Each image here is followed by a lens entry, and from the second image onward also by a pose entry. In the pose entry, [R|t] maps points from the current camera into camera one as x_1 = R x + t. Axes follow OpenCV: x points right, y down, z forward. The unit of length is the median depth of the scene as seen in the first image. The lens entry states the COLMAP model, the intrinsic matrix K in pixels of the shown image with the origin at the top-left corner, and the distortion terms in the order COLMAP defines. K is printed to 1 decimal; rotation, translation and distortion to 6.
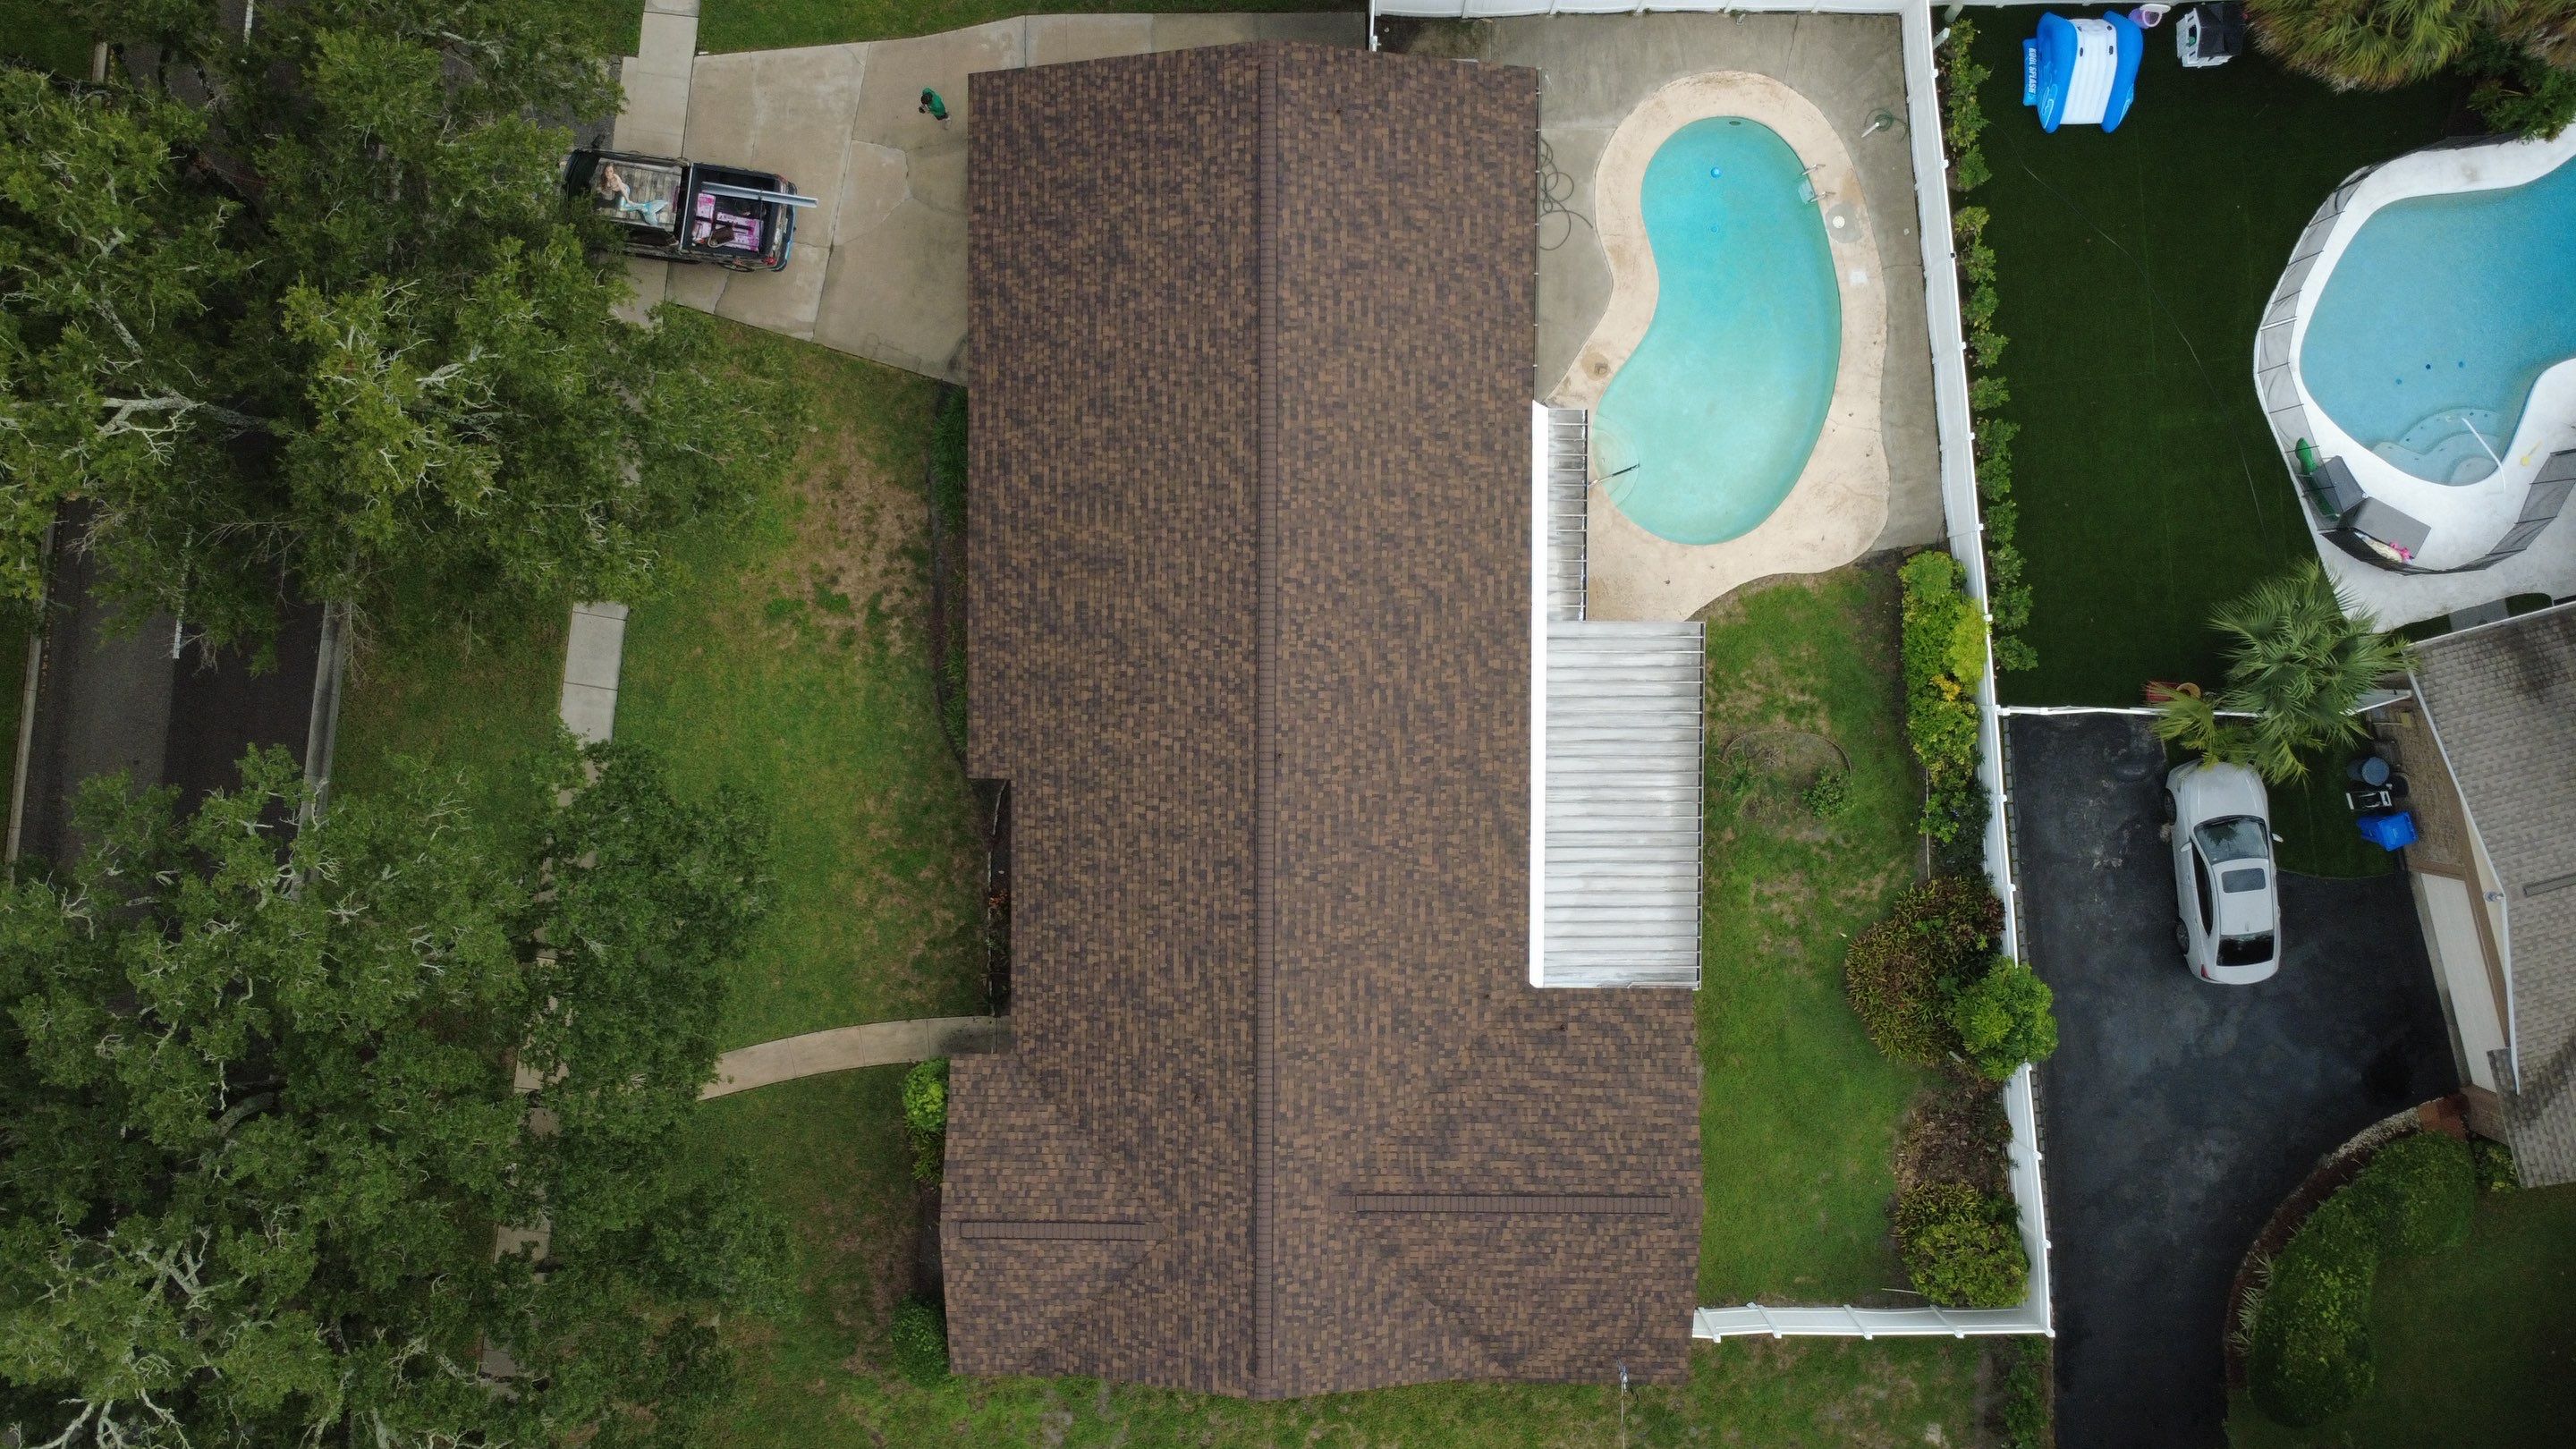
lens RADIAL K [[1869.5, 0, 1284.0], [0, 1869.5, 718.3], [0, 0, 1]] dist [-0.000640, 0.002079]
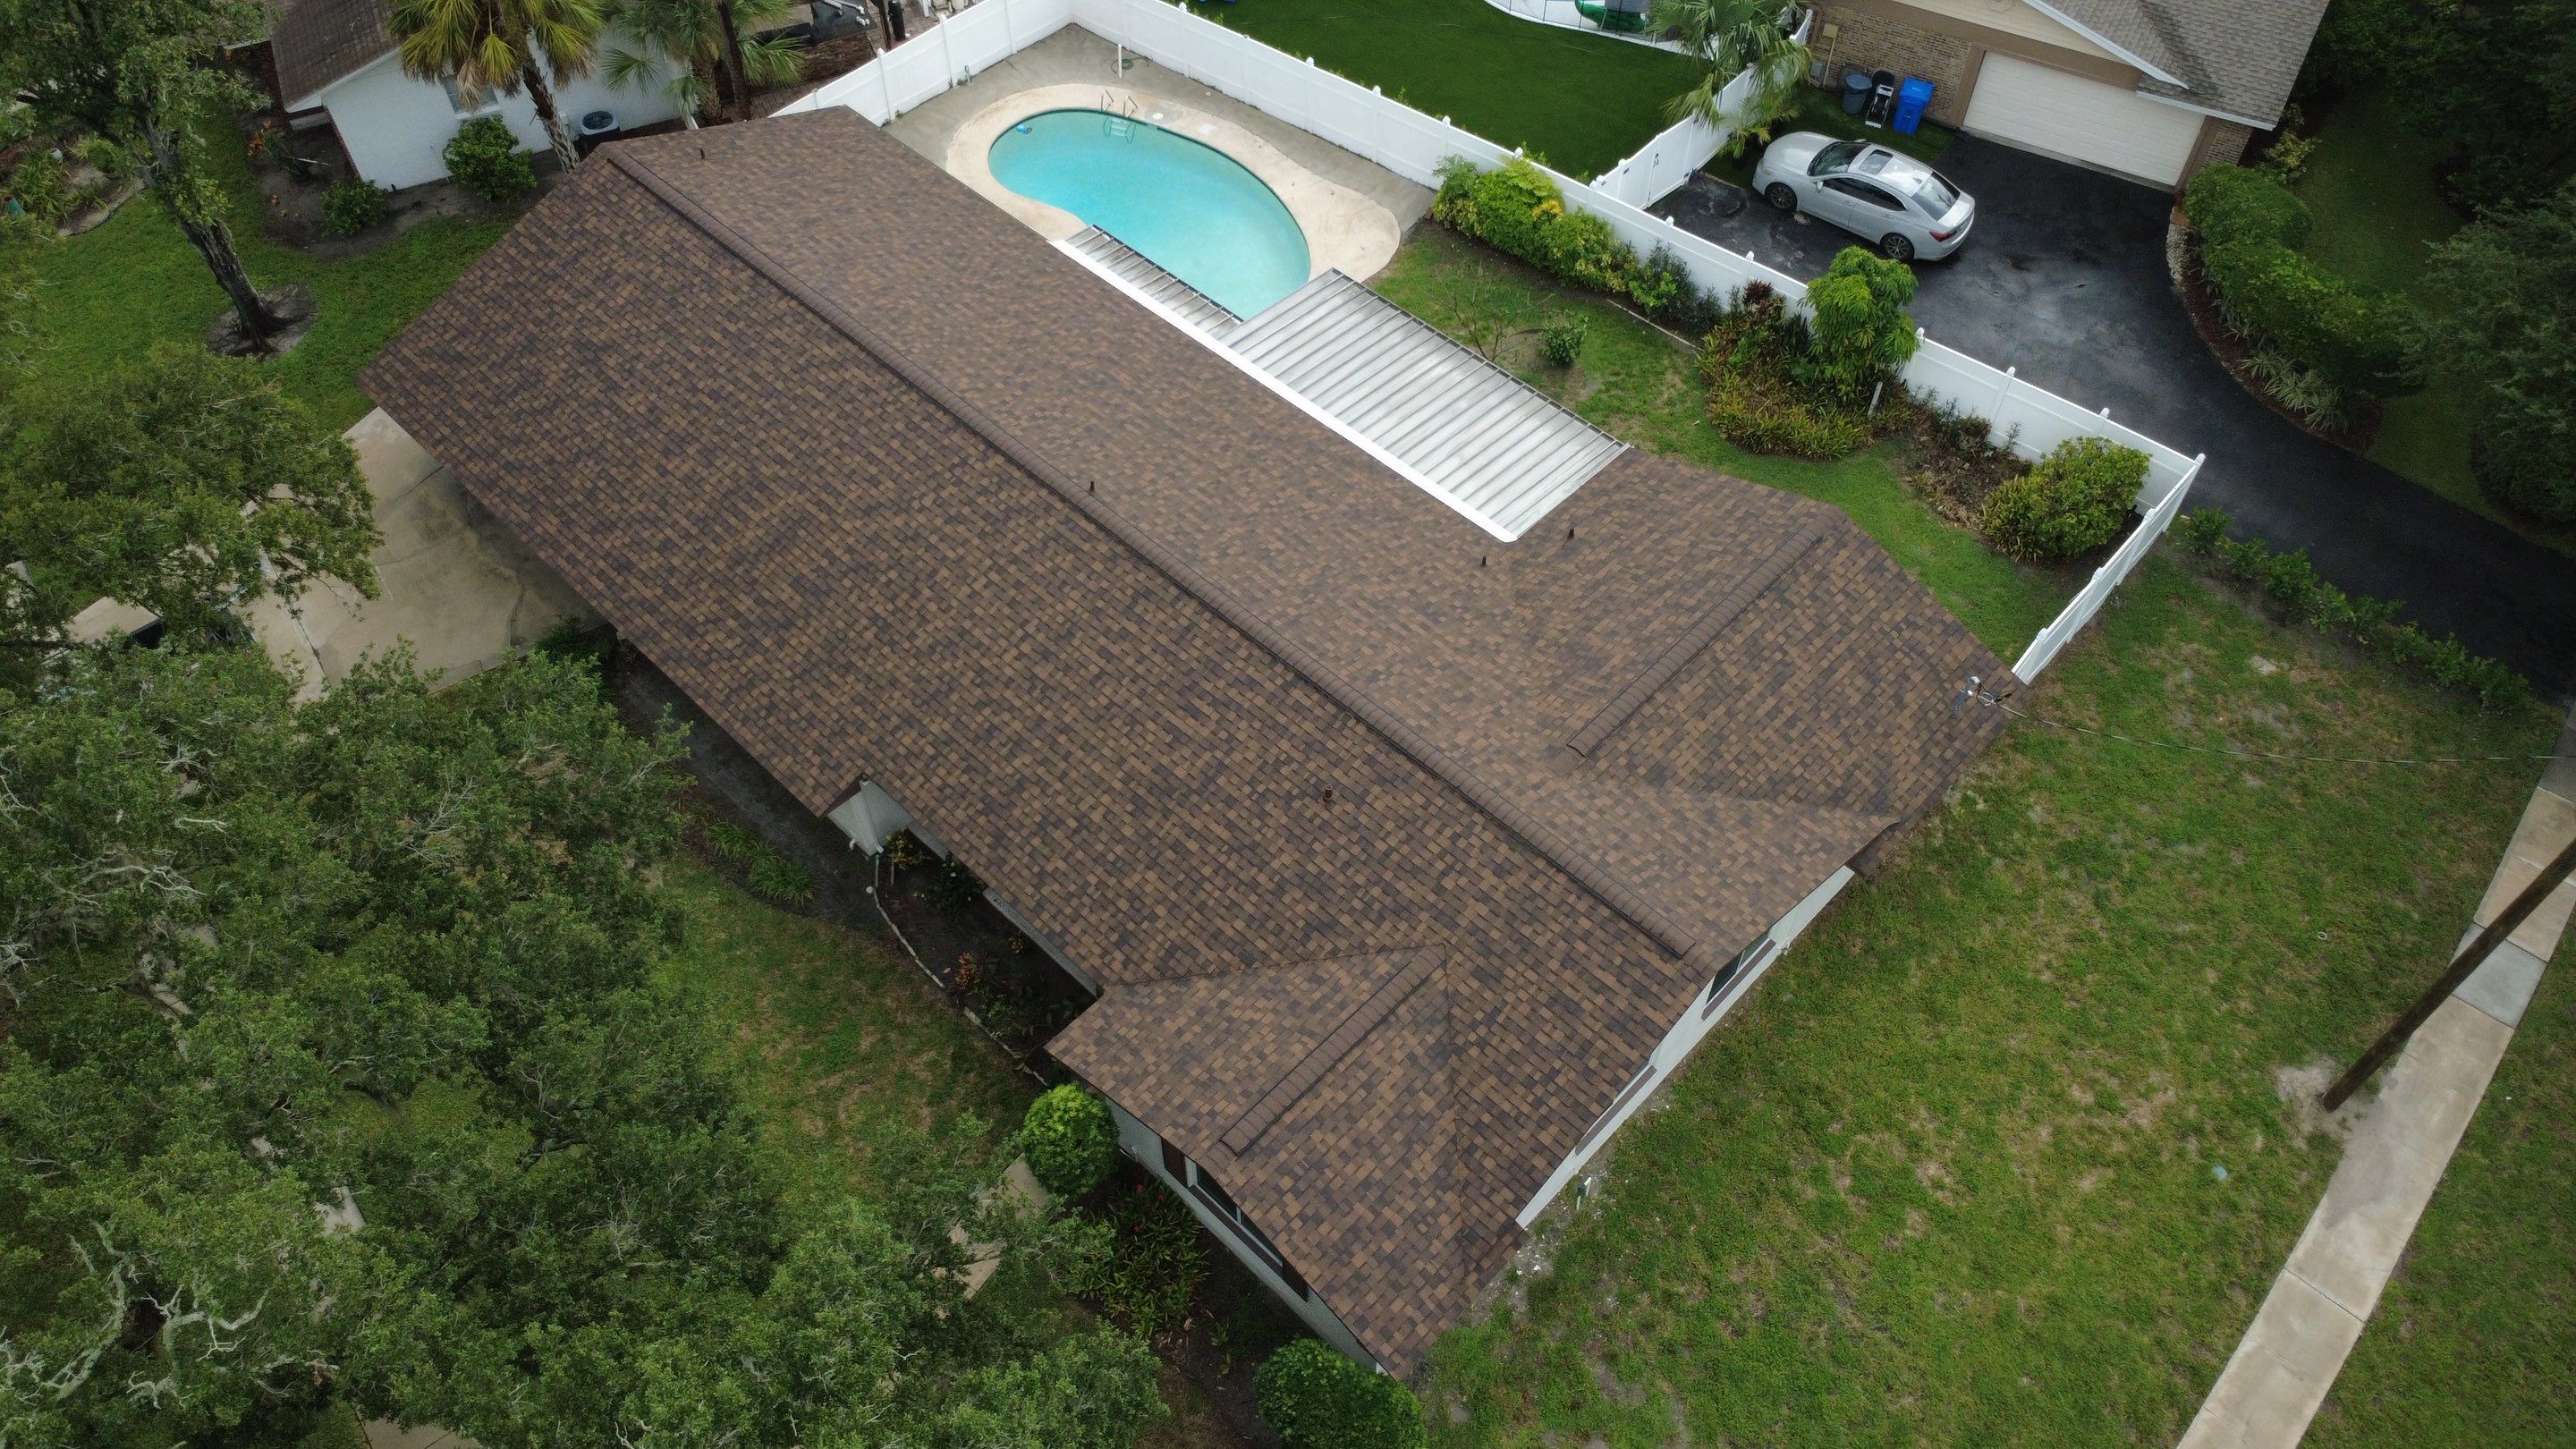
lens RADIAL K [[1869.5, 0, 1280.1], [0, 1869.5, 721.5], [0, 0, 1]] dist [-0.000640, 0.002079]
pose [[0.695227, -0.561240, 0.449075, -0.362162], [0.718654, 0.530575, -0.449475, 0.491137], [0.013995, 0.635216, 0.772207, 0.405404]]
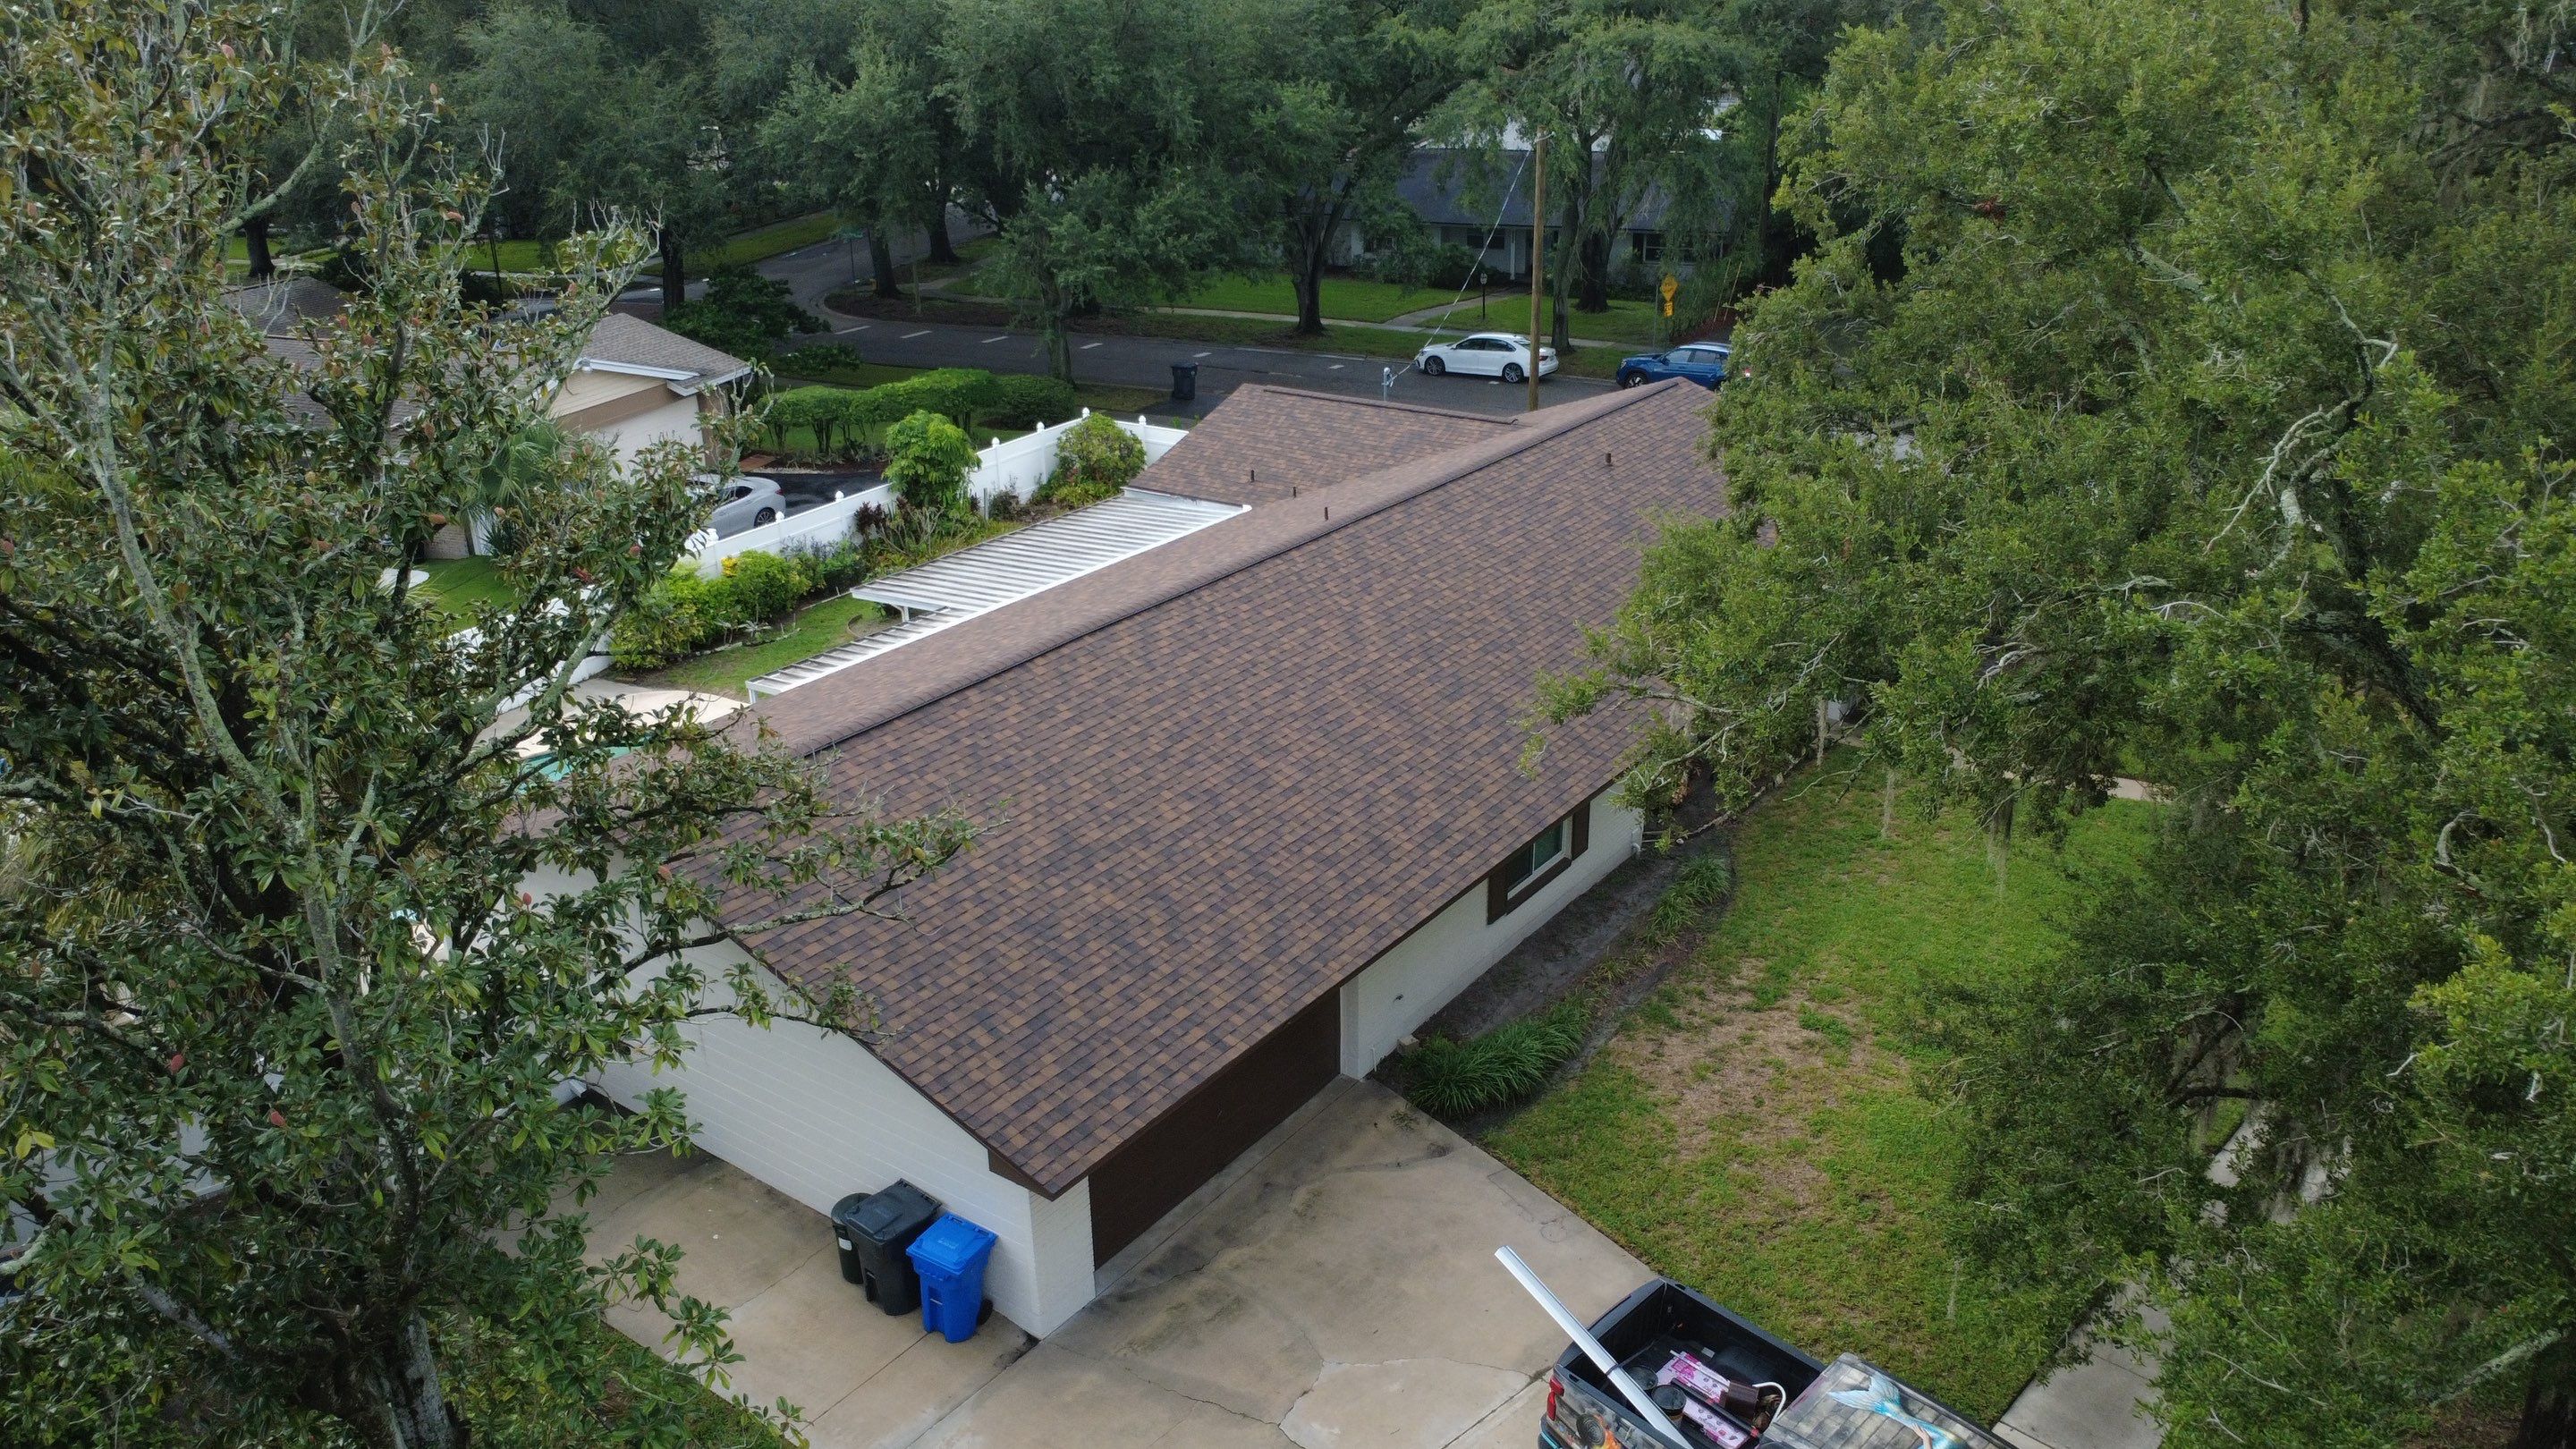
lens RADIAL K [[1869.5, 0, 1280.0], [0, 1869.5, 726.3], [0, 0, 1]] dist [-0.000640, 0.002079]
pose [[-0.810433, -0.188805, 0.554573, -0.443839], [0.583640, -0.342016, 0.736471, -0.609270], [0.050623, 0.920531, 0.387375, 0.732736]]
